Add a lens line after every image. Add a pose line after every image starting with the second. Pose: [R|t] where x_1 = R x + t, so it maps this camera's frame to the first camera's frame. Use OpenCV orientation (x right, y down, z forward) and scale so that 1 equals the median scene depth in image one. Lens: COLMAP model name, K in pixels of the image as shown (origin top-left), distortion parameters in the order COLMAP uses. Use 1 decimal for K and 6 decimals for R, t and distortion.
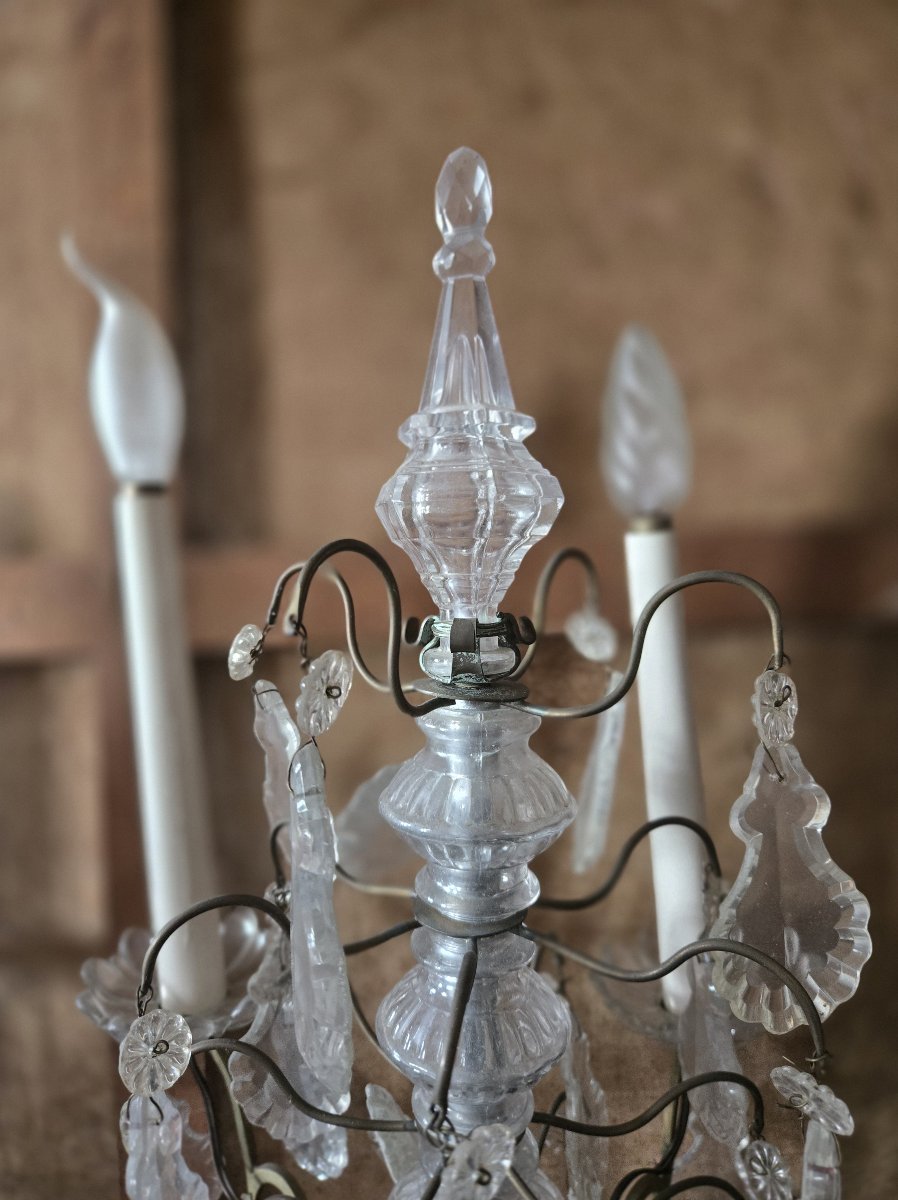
lens RADIAL K [[818.0, 0, 431.2], [0, 818.0, 599.8], [0, 0, 1]] dist [0.003439, -0.000080]
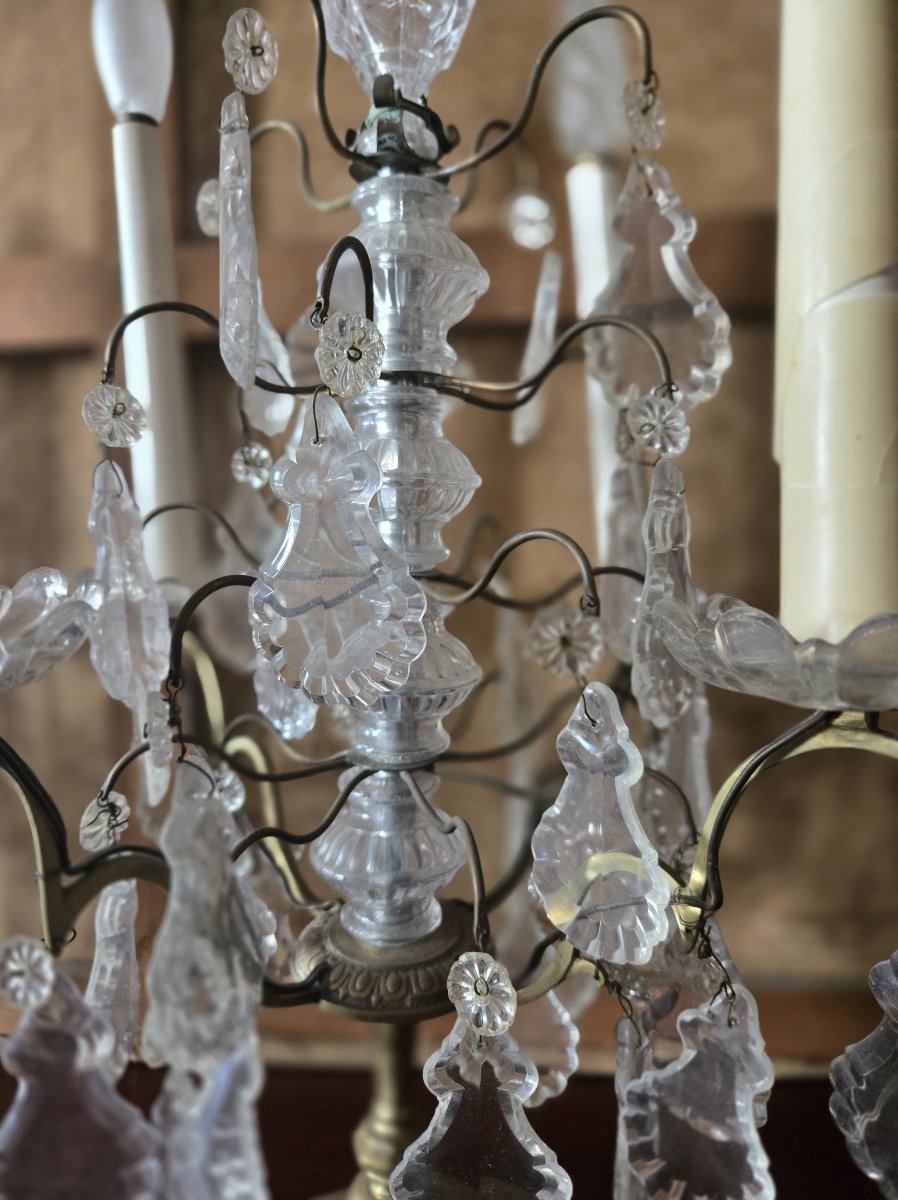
lens RADIAL K [[819.0, 0, 449.0], [0, 819.0, 600.0], [0, 0, 1]] dist [-0.001168, -0.002115]
pose [[0.999449, 0.021337, -0.025436, 0.158419], [-0.021098, 0.999731, 0.009634, 0.680956], [0.025634, -0.009092, 0.999630, -0.144853]]
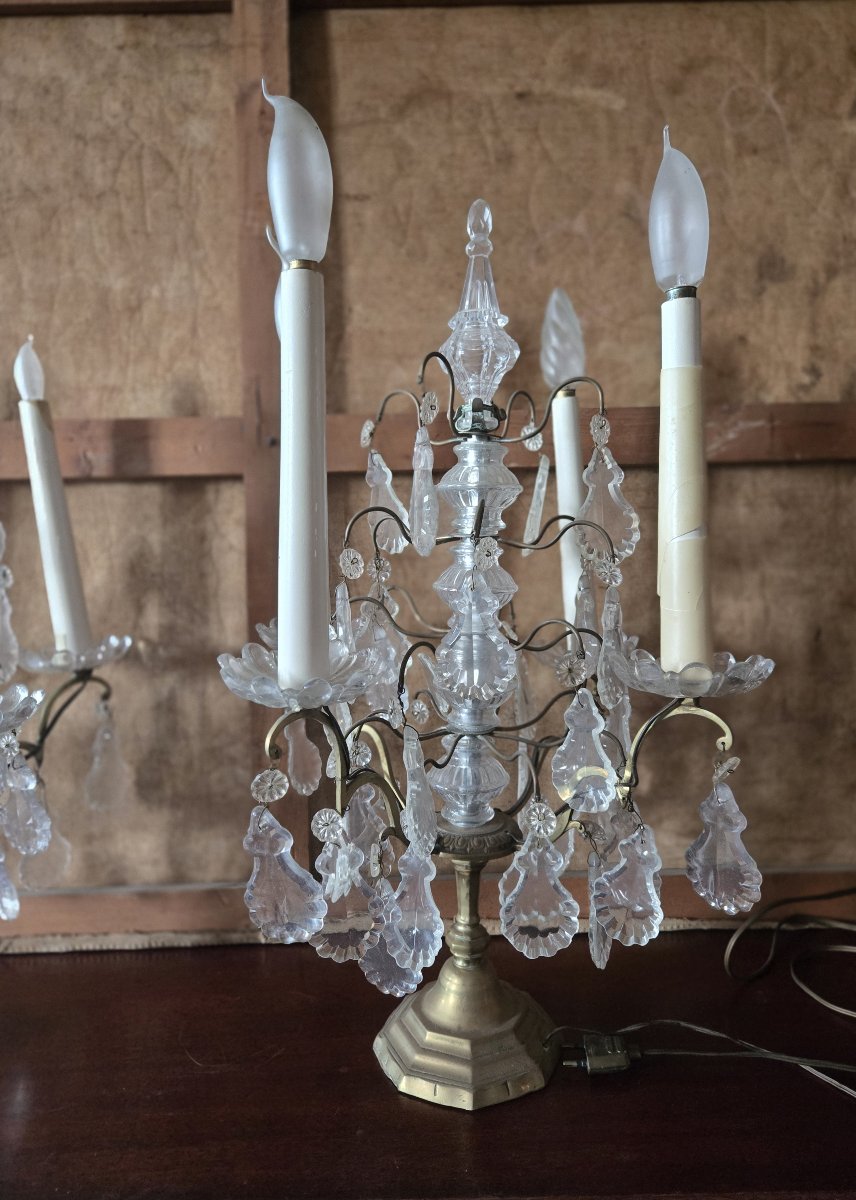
lens RADIAL K [[820.8, 0, 445.5], [0, 820.8, 597.0], [0, 0, 1]] dist [0.031908, -0.001163]
pose [[0.997175, 0.018690, 0.072752, -0.198759], [-0.018125, 0.999800, -0.008426, 0.572161], [-0.072895, 0.007083, 0.997314, -1.269401]]
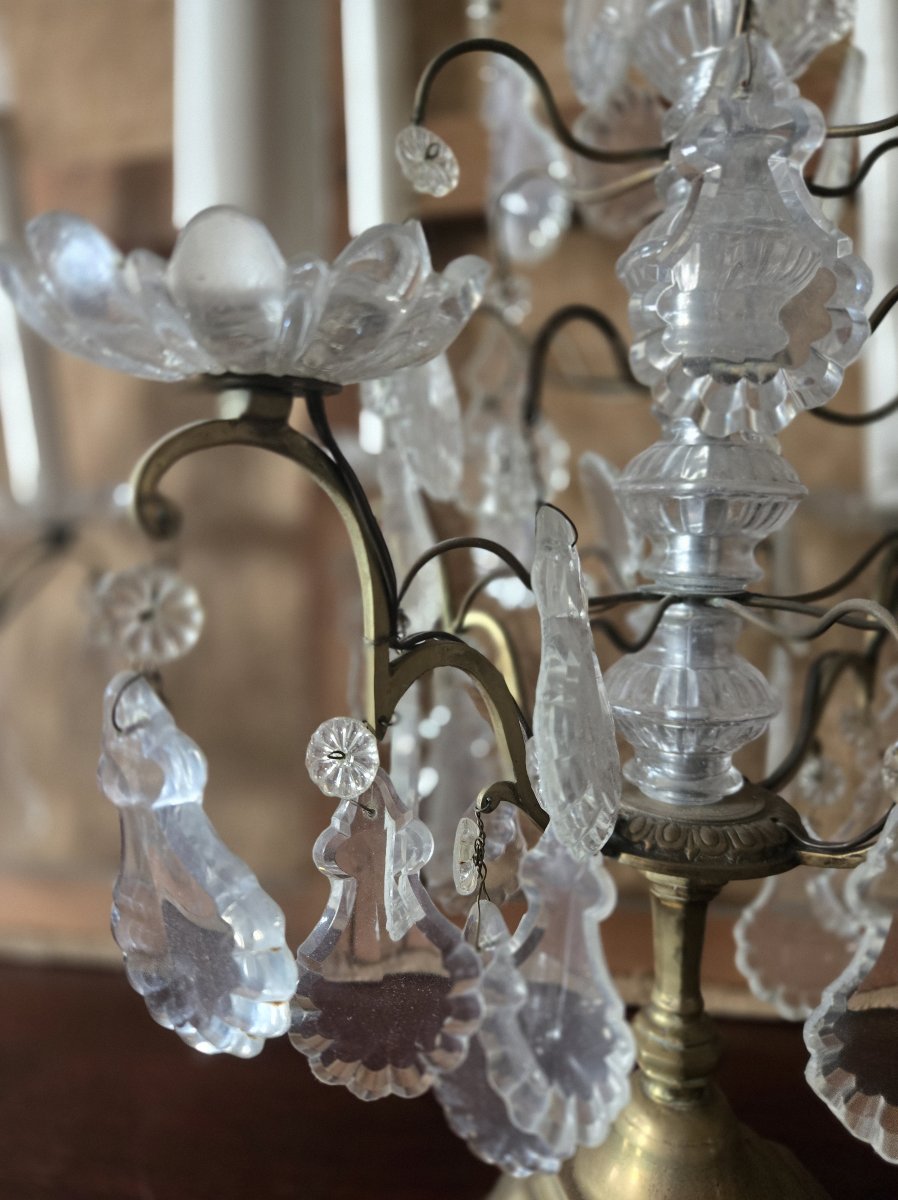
lens RADIAL K [[806.3, 0, 427.6], [0, 806.3, 601.5], [0, 0, 1]] dist [-0.009083, -0.005559]
pose [[0.988348, 0.037567, -0.147502, -0.136082], [-0.039723, 0.999142, -0.011697, 0.967441], [0.146936, 0.017419, 0.988993, -0.023888]]
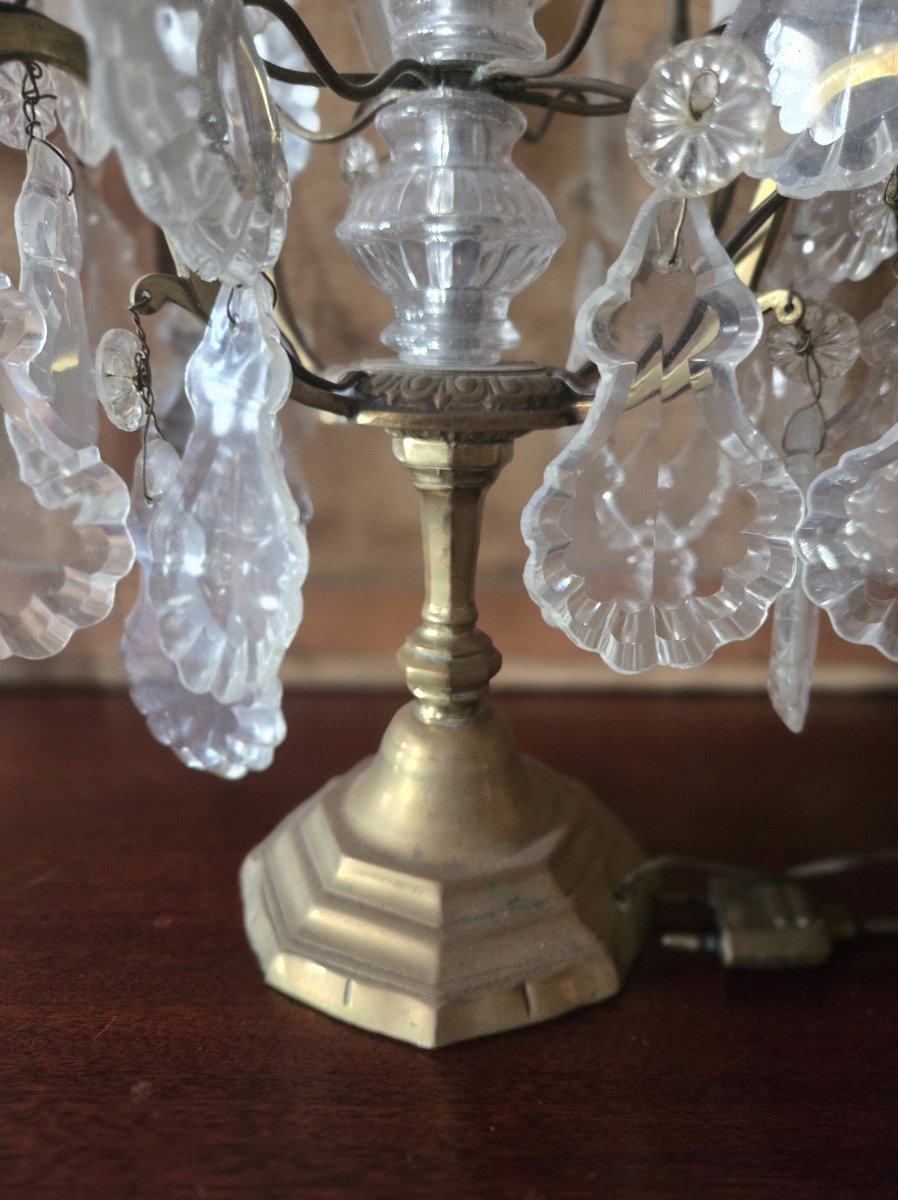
lens RADIAL K [[819.0, 0, 449.0], [0, 819.0, 600.0], [0, 0, 1]] dist [-0.001168, -0.002115]
pose [[0.999506, 0.029353, 0.011263, 0.046400], [-0.031103, 0.975448, 0.218023, 1.254733], [-0.004587, -0.218266, 0.975879, 0.168999]]
